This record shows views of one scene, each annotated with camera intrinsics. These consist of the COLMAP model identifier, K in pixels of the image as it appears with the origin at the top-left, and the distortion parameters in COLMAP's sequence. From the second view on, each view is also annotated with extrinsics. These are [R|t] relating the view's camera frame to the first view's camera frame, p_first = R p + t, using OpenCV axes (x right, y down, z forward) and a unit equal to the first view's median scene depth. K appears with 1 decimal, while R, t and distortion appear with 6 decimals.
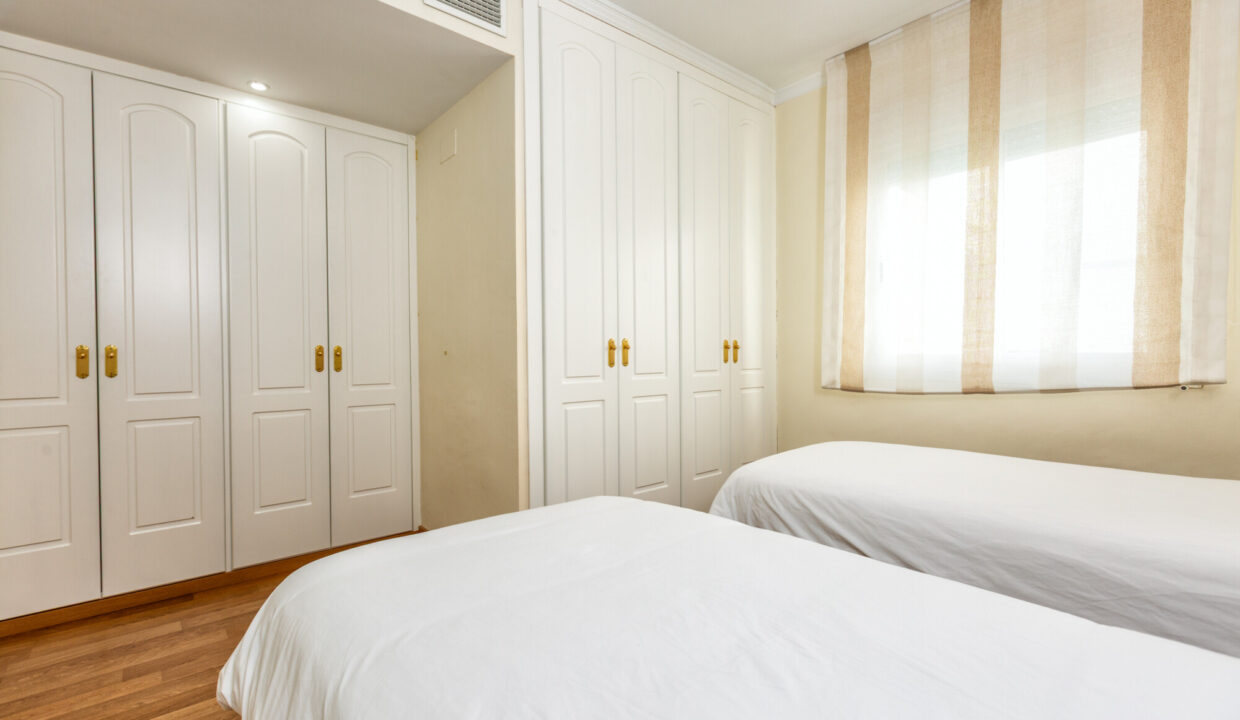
lens RADIAL K [[550.3, 0, 617.3], [0, 550.3, 355.8], [0, 0, 1]] dist [-0.000345, -0.000024]
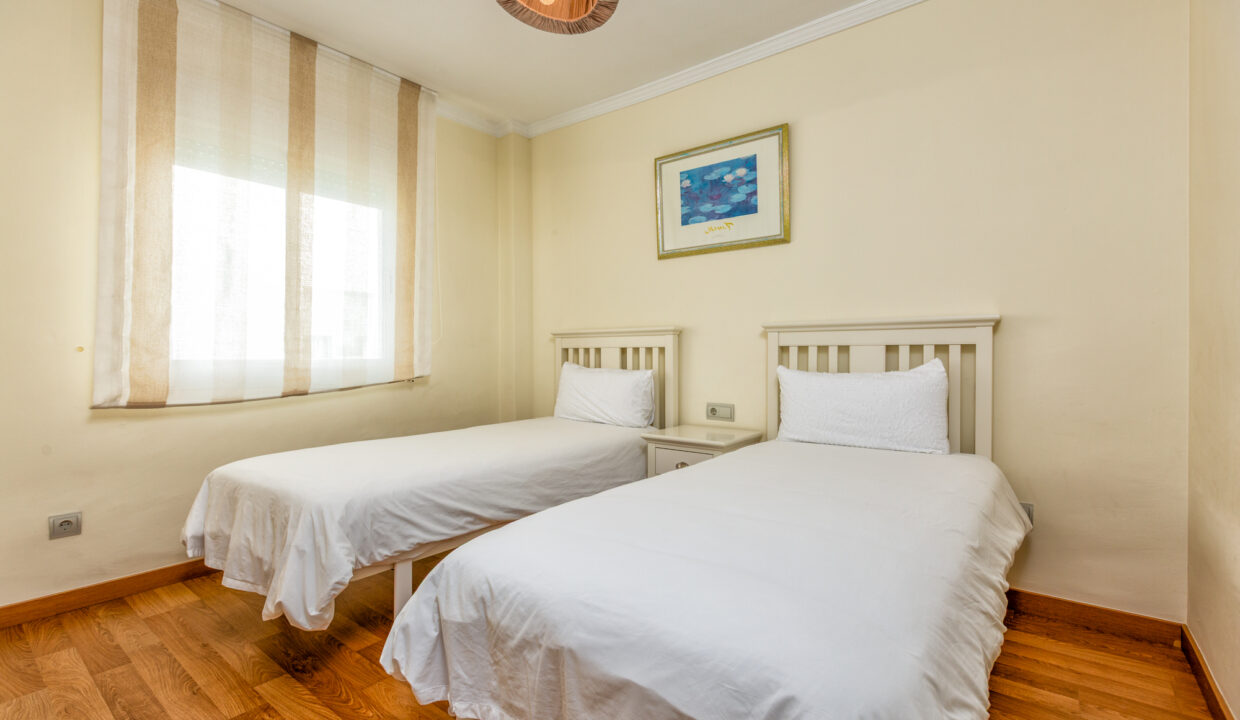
lens RADIAL K [[563.1, 0, 579.8], [0, 563.1, 364.4], [0, 0, 1]] dist [0.000141, 0.000053]
pose [[-0.148689, 0.000906, 0.988884, -0.545873], [0.009129, 0.999958, 0.000457, 0.010171], [-0.988842, 0.009096, -0.148691, 0.611951]]
